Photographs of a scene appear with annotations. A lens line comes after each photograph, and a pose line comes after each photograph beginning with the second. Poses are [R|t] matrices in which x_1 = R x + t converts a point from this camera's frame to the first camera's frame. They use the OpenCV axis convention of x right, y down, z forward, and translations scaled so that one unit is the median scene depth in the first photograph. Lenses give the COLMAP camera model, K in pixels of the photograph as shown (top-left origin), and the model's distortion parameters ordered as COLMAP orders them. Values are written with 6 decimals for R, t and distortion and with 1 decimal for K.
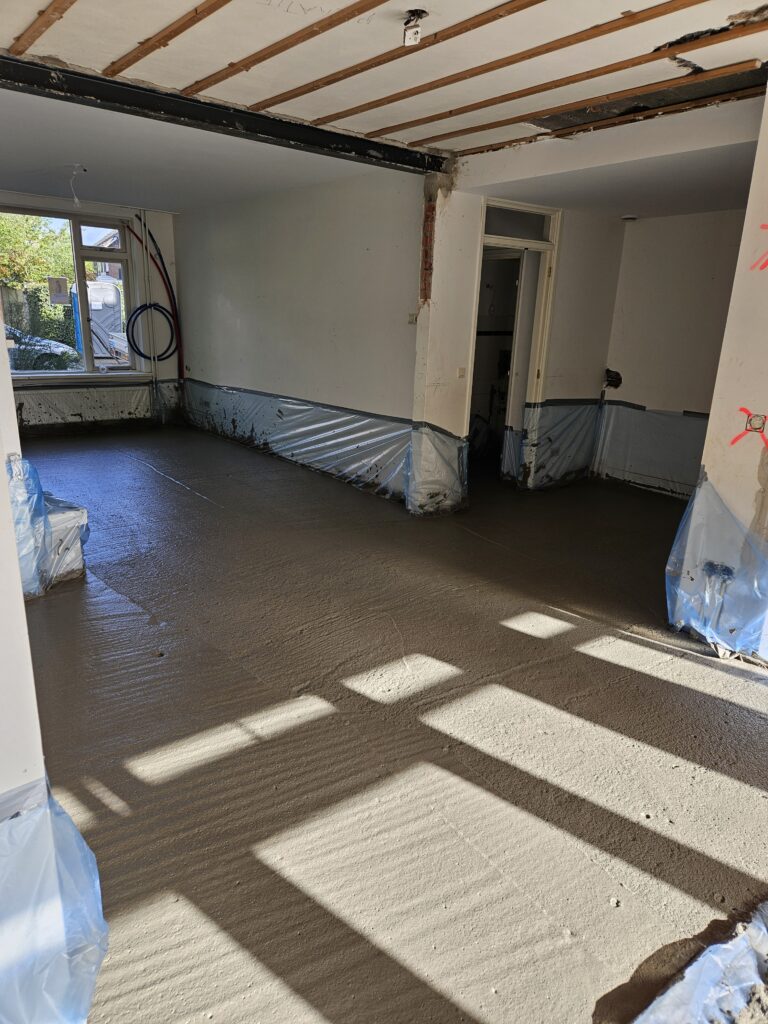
lens RADIAL K [[683.3, 0, 376.2], [0, 683.3, 527.7], [0, 0, 1]] dist [0.040443, -0.001637]
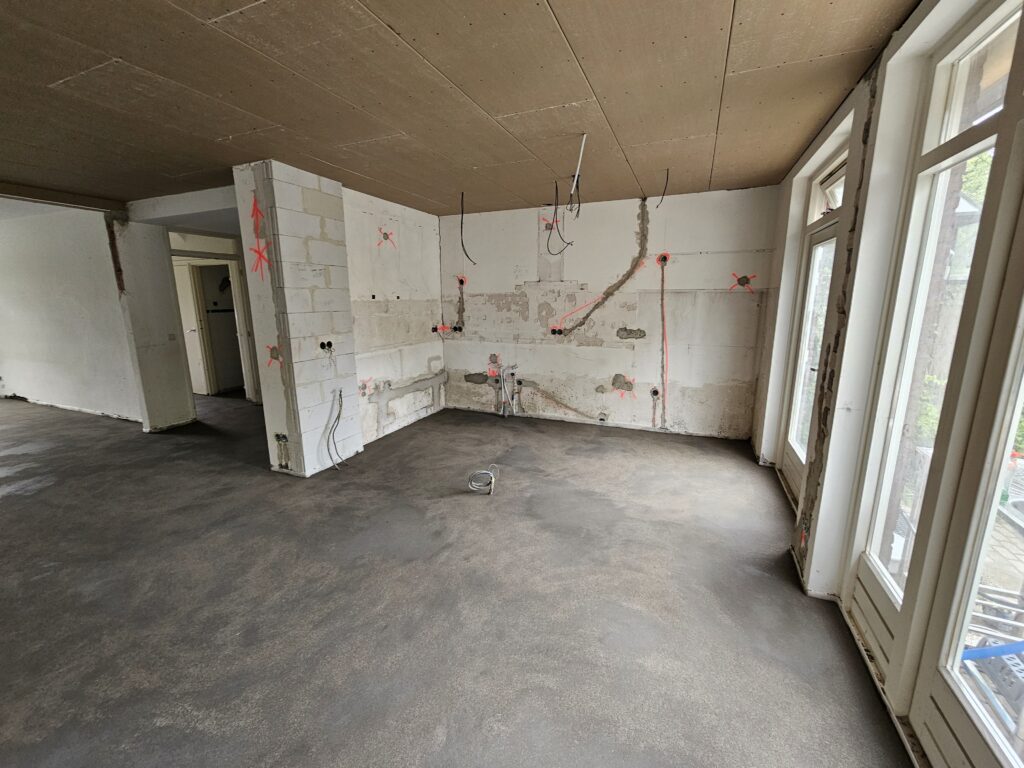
lens RADIAL K [[420.8, 0, 510.2], [0, 420.8, 384.0], [0, 0, 1]] dist [0.000692, 0.000060]
pose [[0.878115, -0.131427, 0.460045, 0.363125], [0.174915, 0.983156, -0.052998, 0.058458], [-0.445331, 0.127007, 0.886312, -0.148941]]
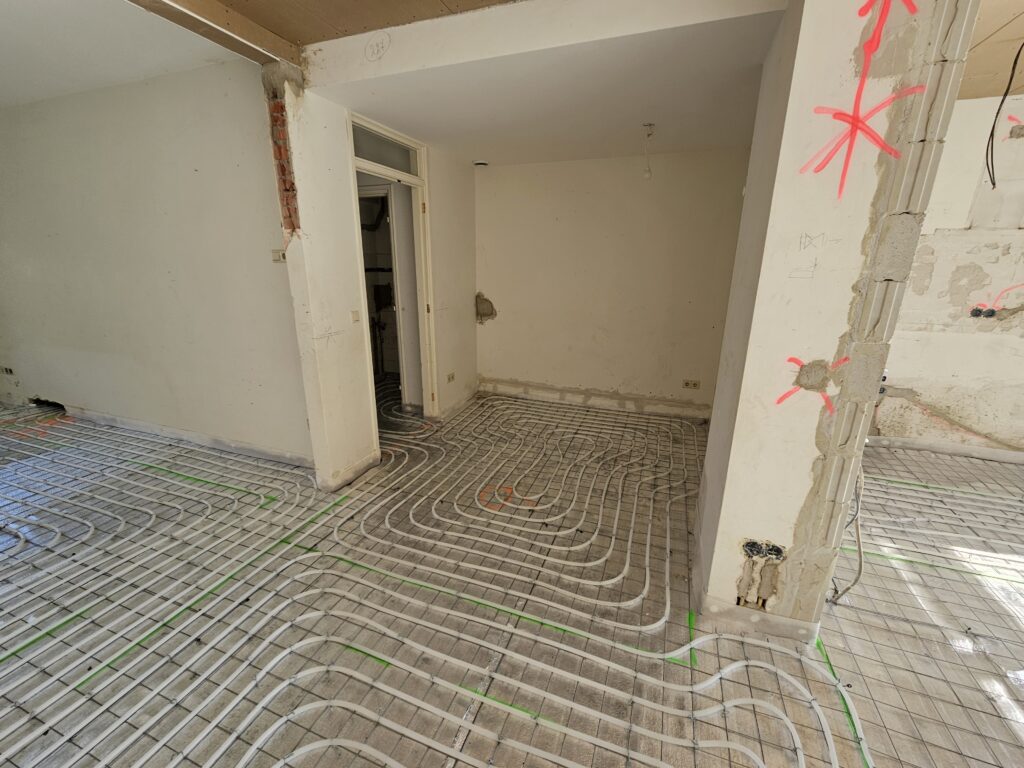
lens RADIAL K [[420.8, 0, 510.2], [0, 420.8, 384.0], [0, 0, 1]] dist [0.000692, 0.000060]
pose [[0.855591, -0.168908, 0.489320, 0.019851], [0.172360, 0.984286, 0.038387, -0.138633], [-0.488114, 0.051496, 0.871259, 0.479542]]
